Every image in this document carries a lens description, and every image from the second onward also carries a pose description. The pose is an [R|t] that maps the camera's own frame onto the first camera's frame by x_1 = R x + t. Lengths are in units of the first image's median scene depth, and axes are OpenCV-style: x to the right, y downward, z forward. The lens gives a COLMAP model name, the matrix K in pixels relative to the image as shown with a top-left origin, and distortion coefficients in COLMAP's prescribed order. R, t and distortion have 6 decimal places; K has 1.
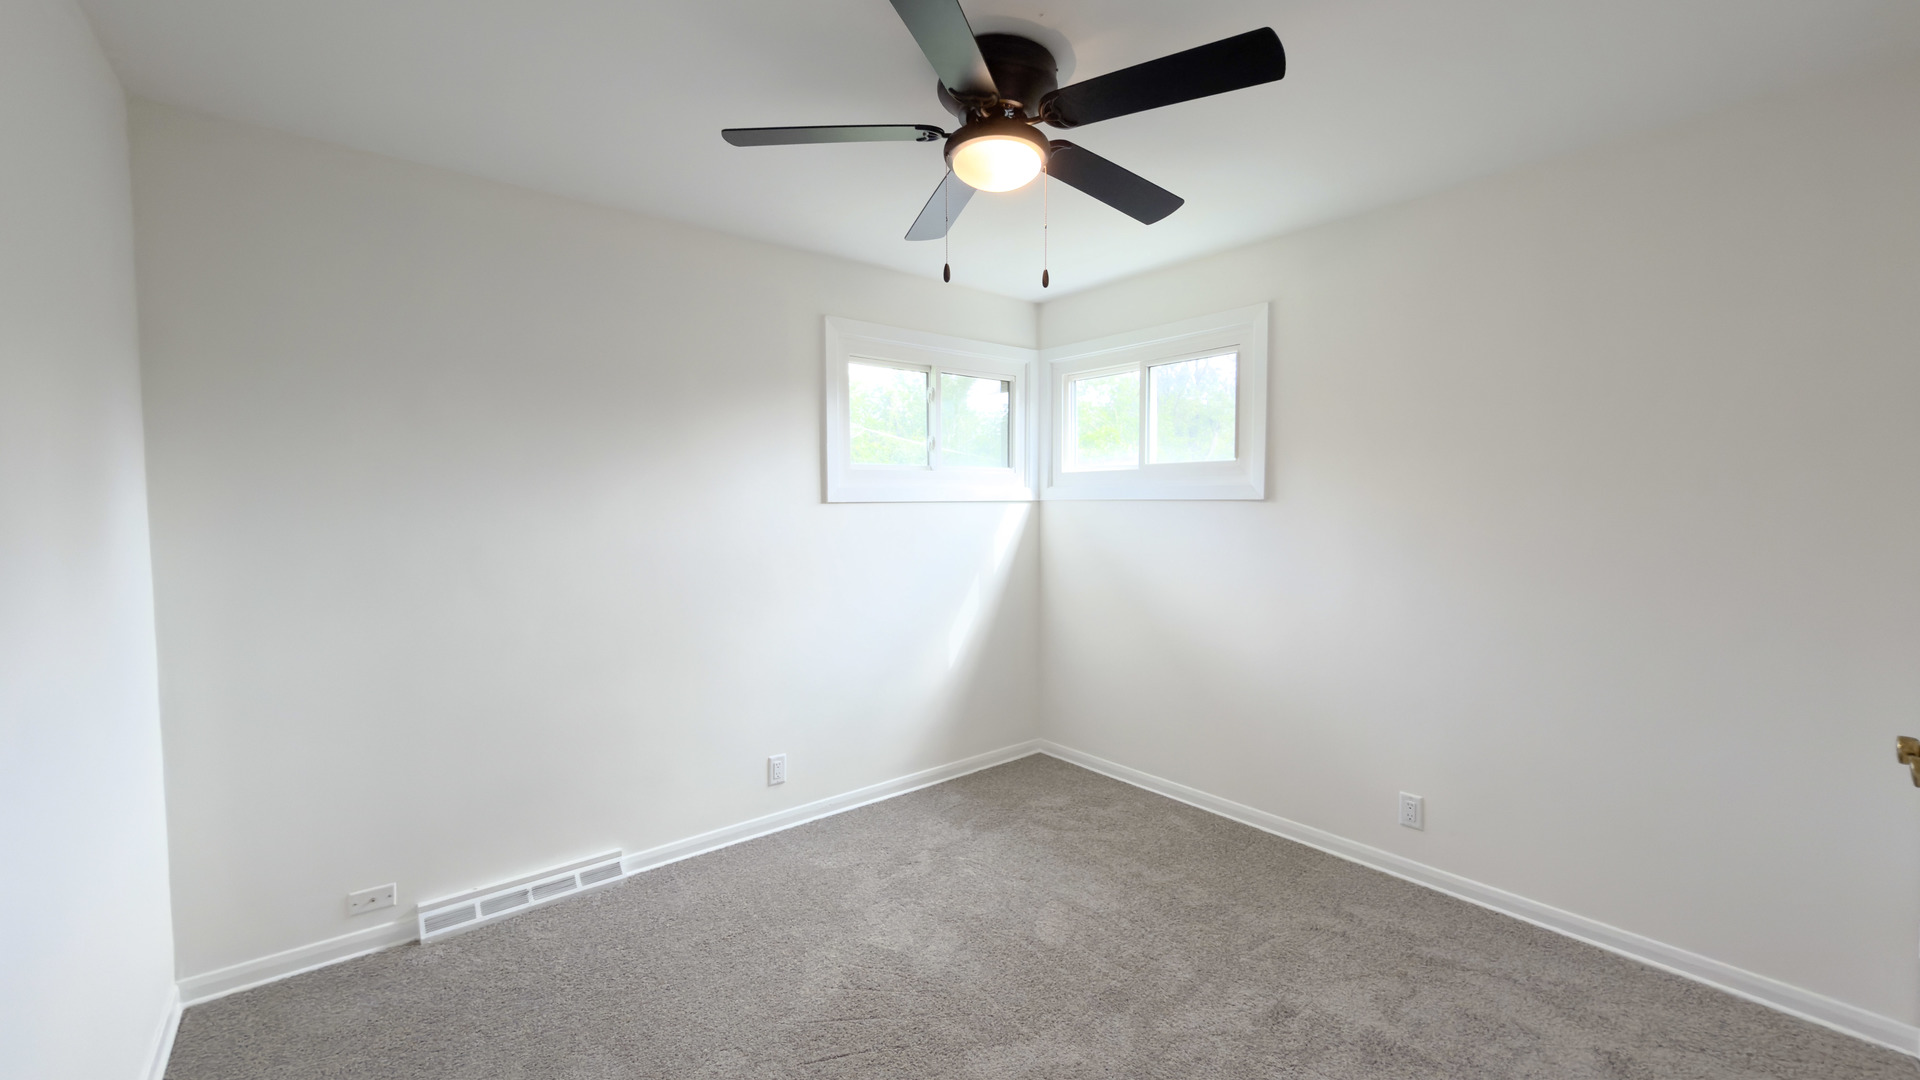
lens RADIAL K [[778.6, 0, 956.3], [0, 778.6, 538.7], [0, 0, 1]] dist [-0.000099, 0.000435]
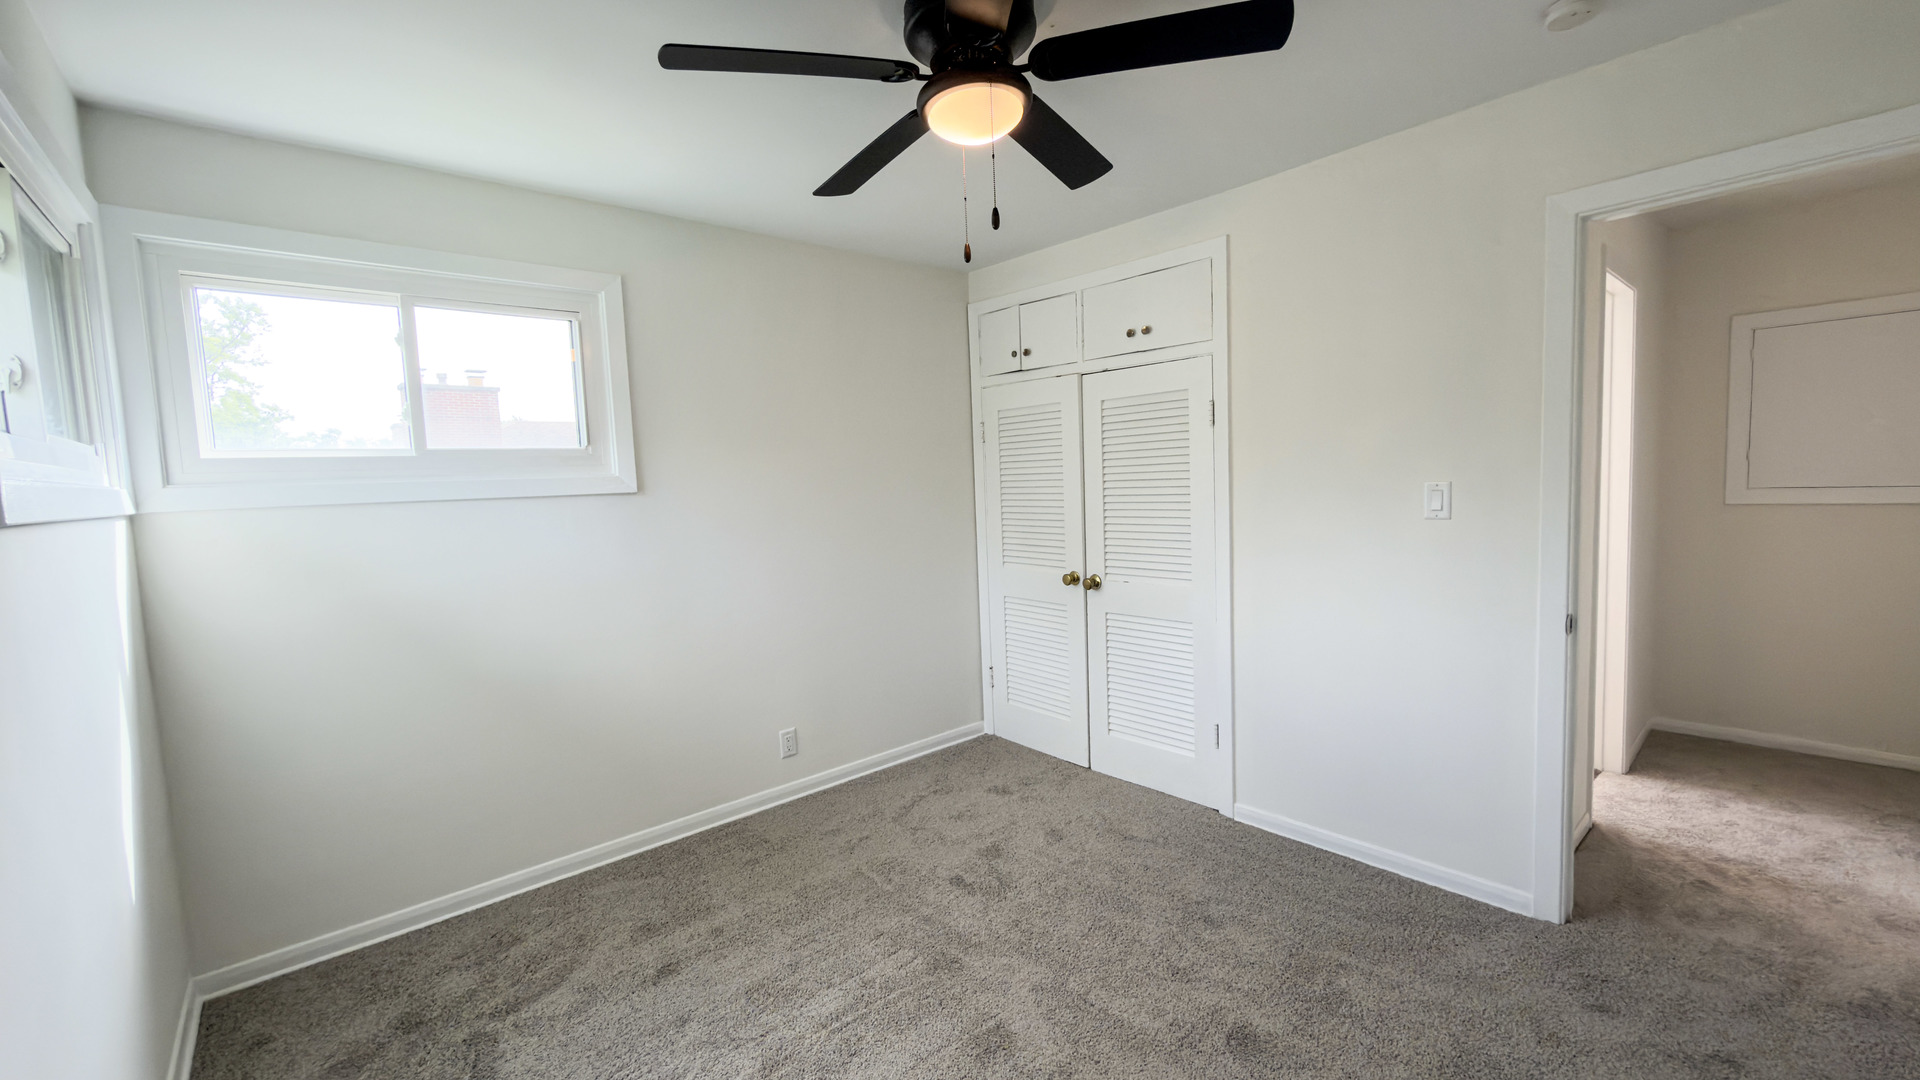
lens RADIAL K [[778.6, 0, 956.3], [0, 778.6, 538.7], [0, 0, 1]] dist [-0.000099, 0.000435]
pose [[-0.042989, -0.074248, 0.996313, -0.542139], [0.089919, 0.992900, 0.077874, -0.033656], [-0.995021, 0.092935, -0.036007, 0.664671]]
